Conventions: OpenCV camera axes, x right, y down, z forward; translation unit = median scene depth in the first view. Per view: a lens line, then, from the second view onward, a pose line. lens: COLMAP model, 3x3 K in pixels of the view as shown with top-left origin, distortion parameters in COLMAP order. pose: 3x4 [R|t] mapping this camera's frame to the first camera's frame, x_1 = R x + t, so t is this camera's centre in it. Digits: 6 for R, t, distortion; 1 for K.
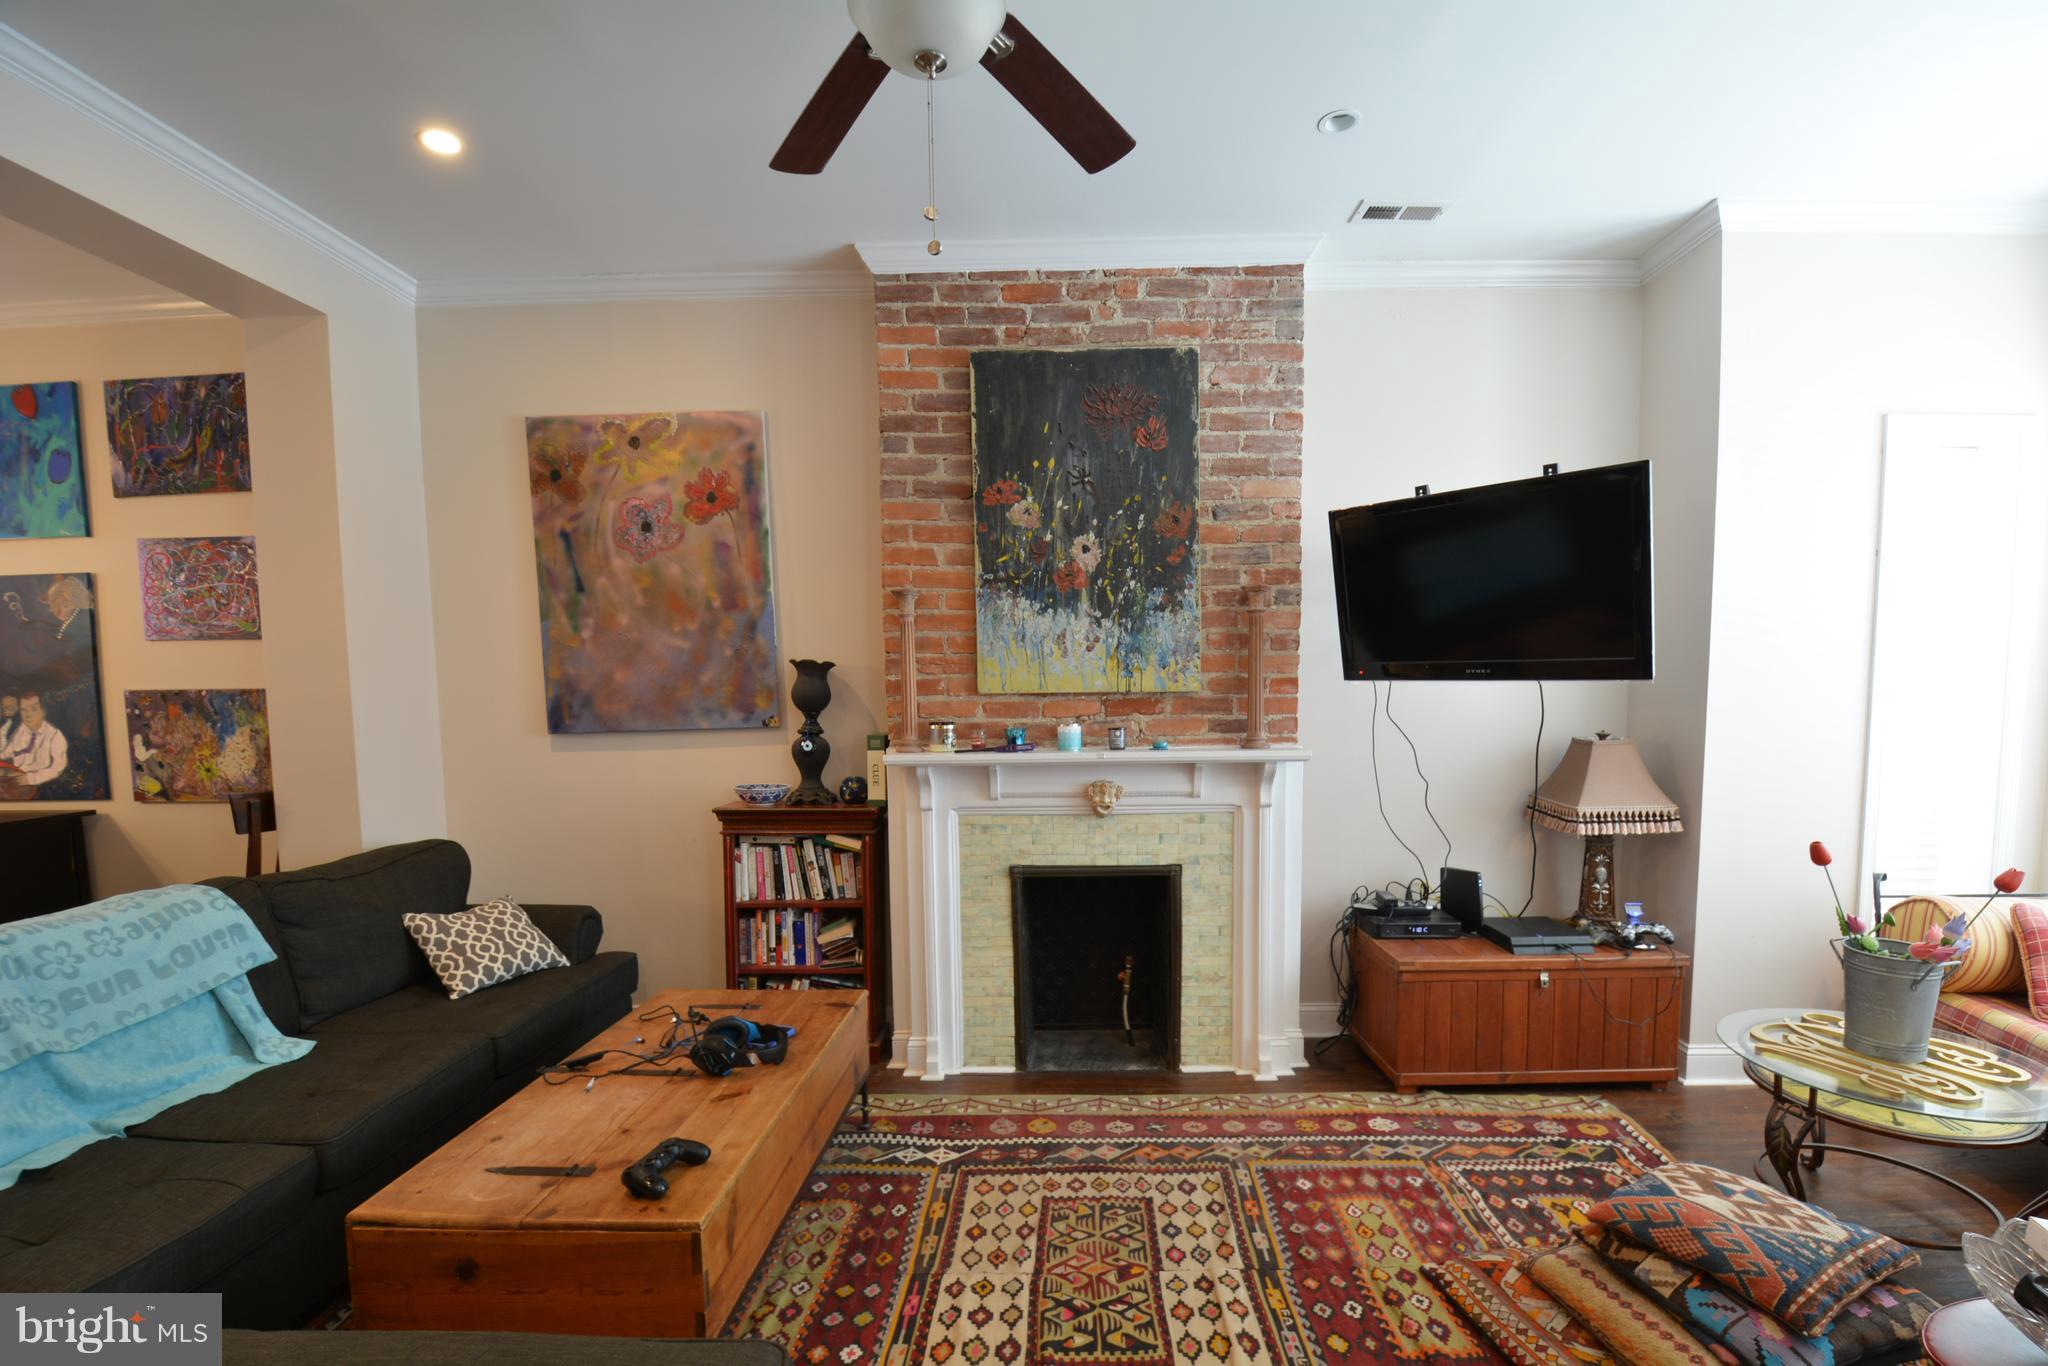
lens RADIAL K [[893.8, 0, 1055.6], [0, 893.8, 766.2], [0, 0, 1]] dist [0.017656, -0.024824]
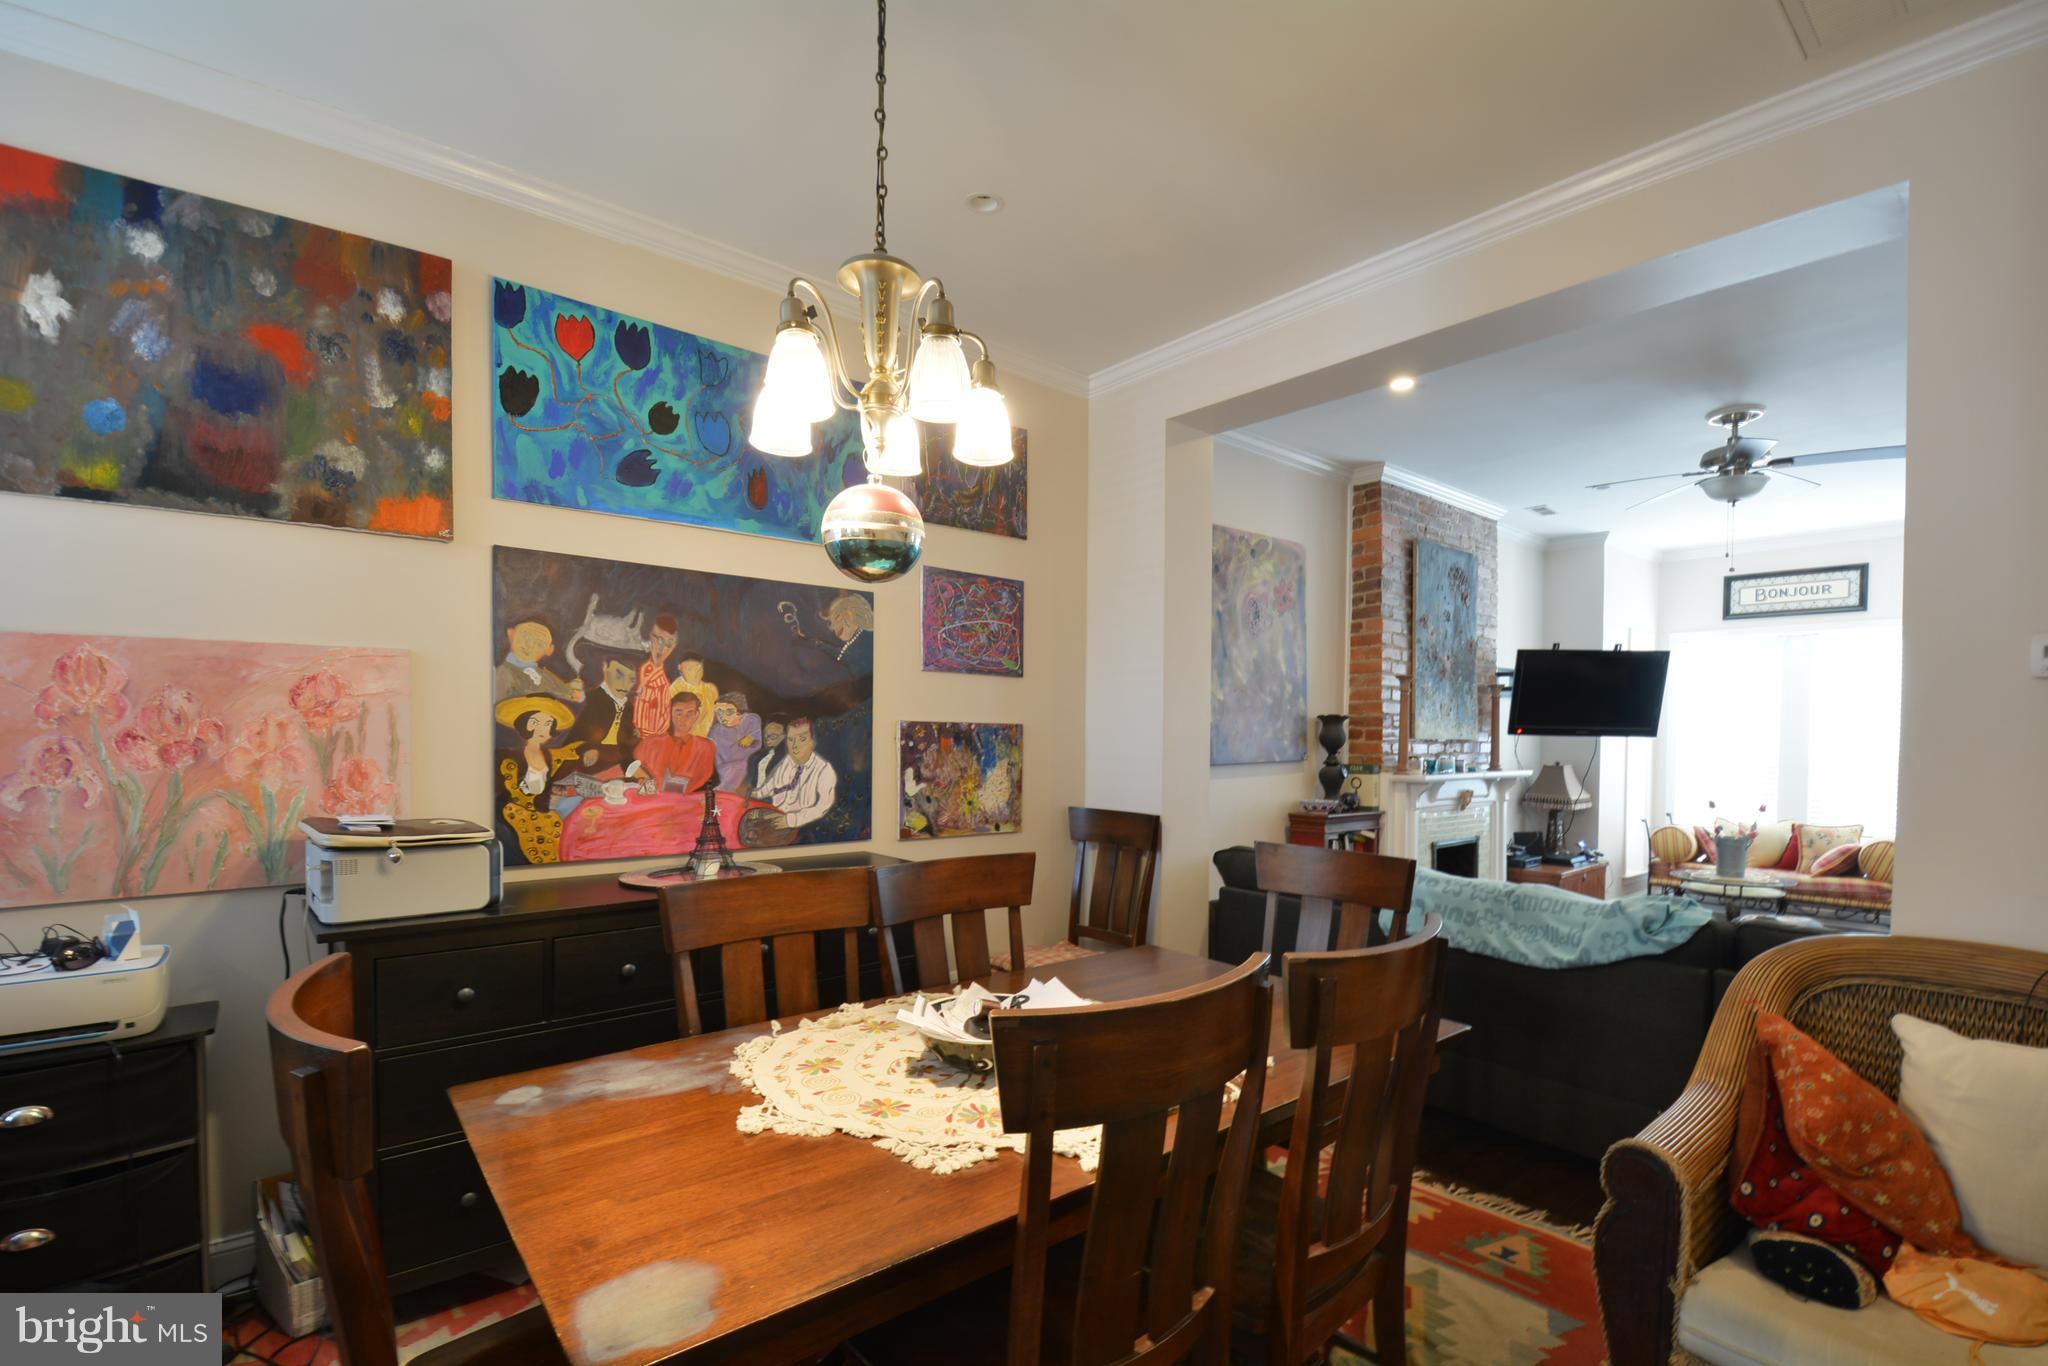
lens RADIAL K [[924.9, 0, 1050.4], [0, 924.9, 764.5], [0, 0, 1]] dist [0.018190, -0.023839]
pose [[0.744613, -0.003446, 0.667488, -1.726140], [0.041152, 0.998321, -0.040754, 0.007824], [-0.666227, 0.057814, 0.743504, 0.177293]]
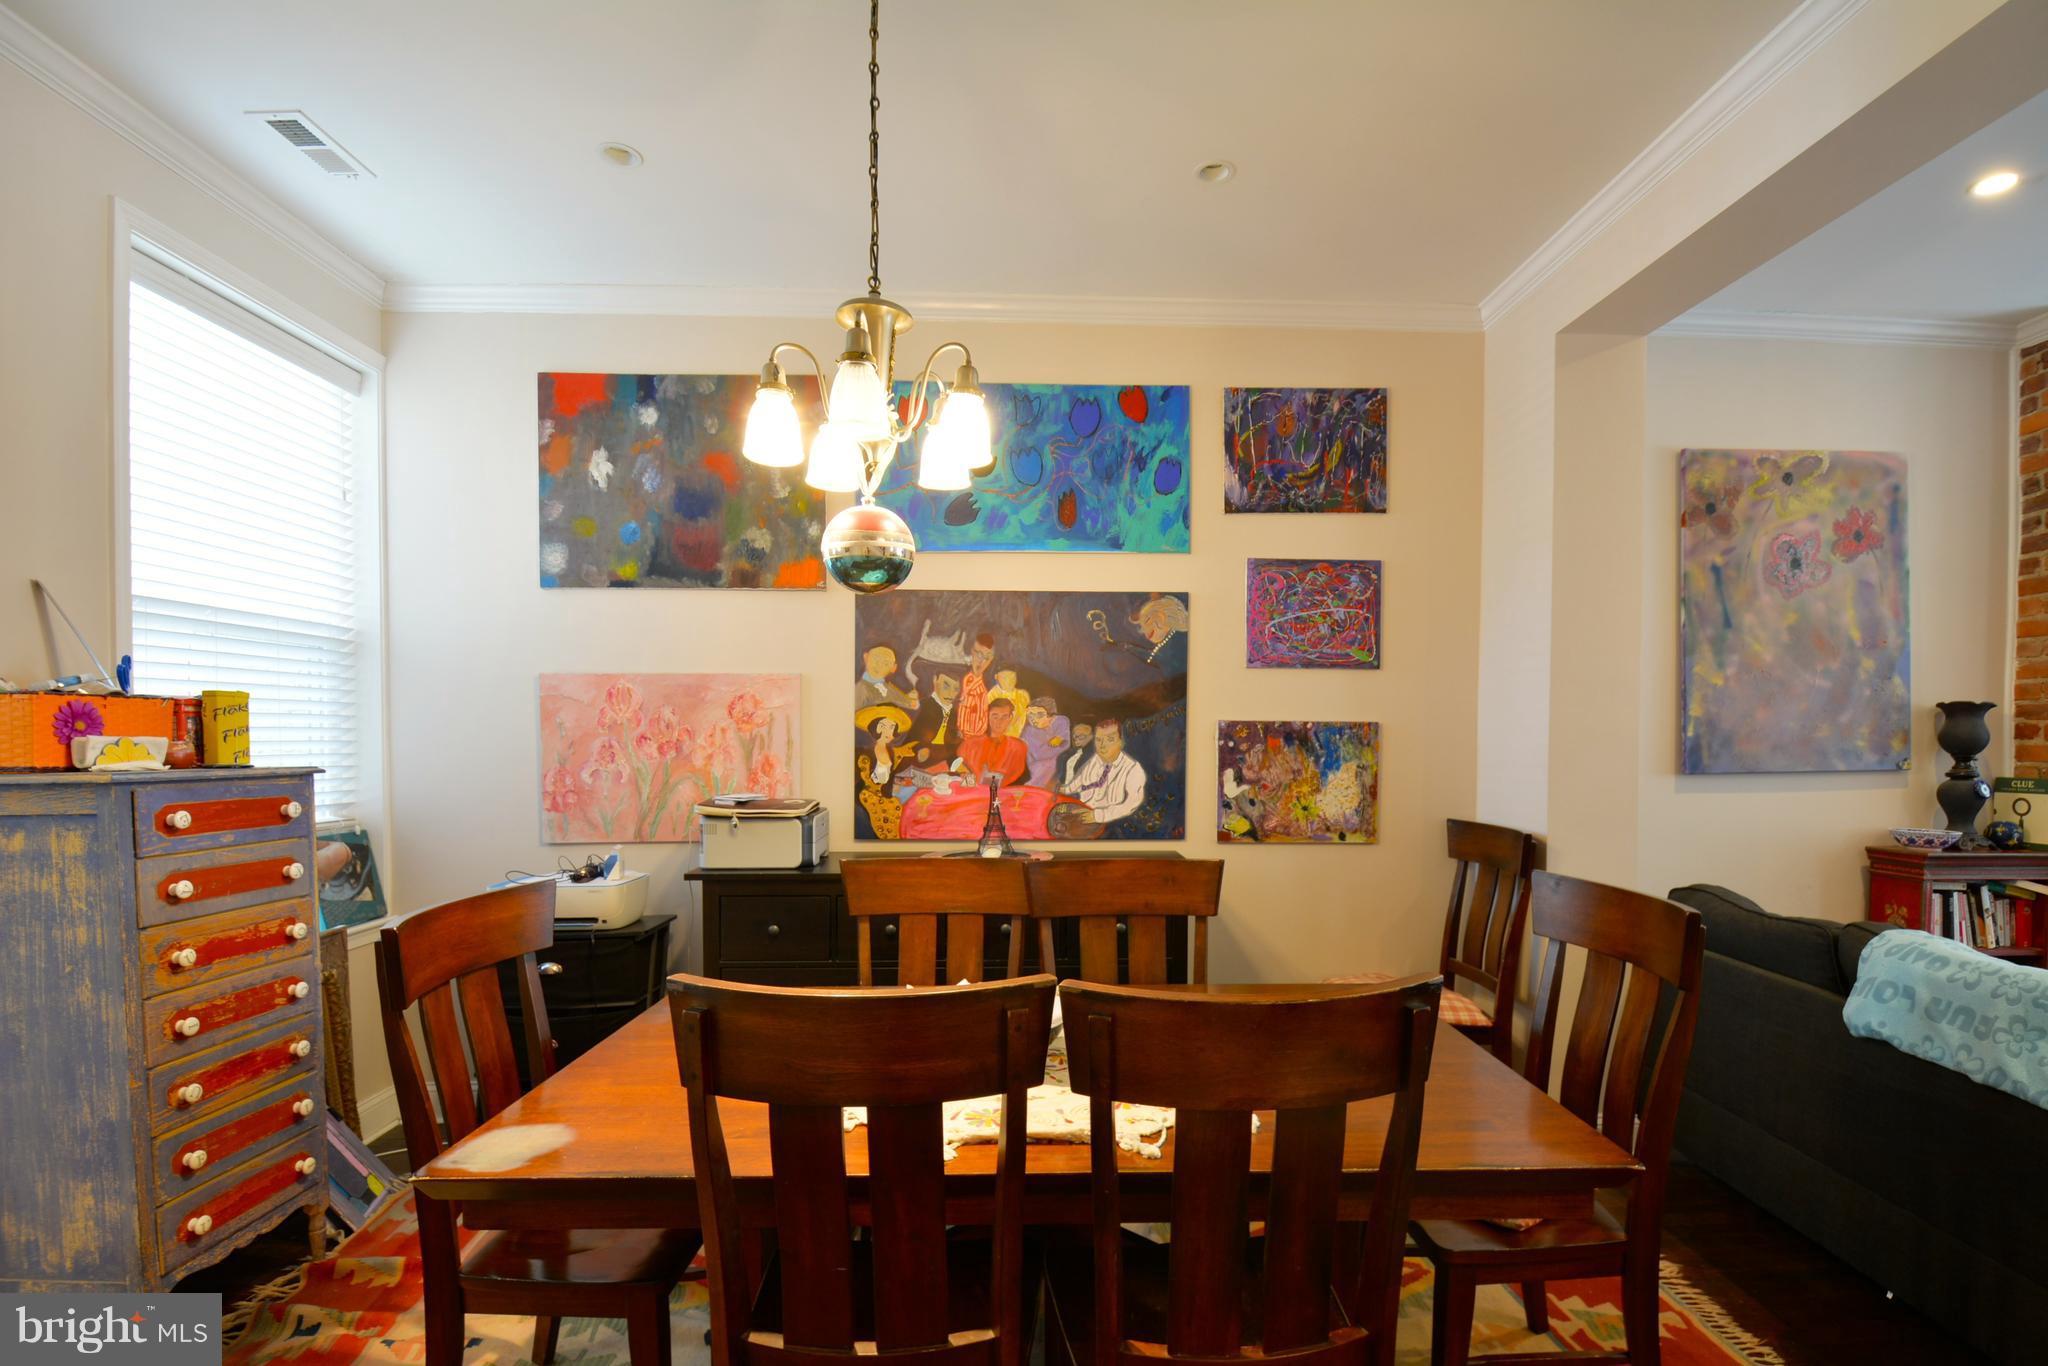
lens RADIAL K [[924.9, 0, 1050.4], [0, 924.9, 764.5], [0, 0, 1]] dist [0.018190, -0.023839]
pose [[0.998346, 0.012527, 0.056114, -1.389413], [-0.009376, 0.998383, -0.056075, 0.016752], [-0.056726, 0.055456, 0.996848, 0.055693]]
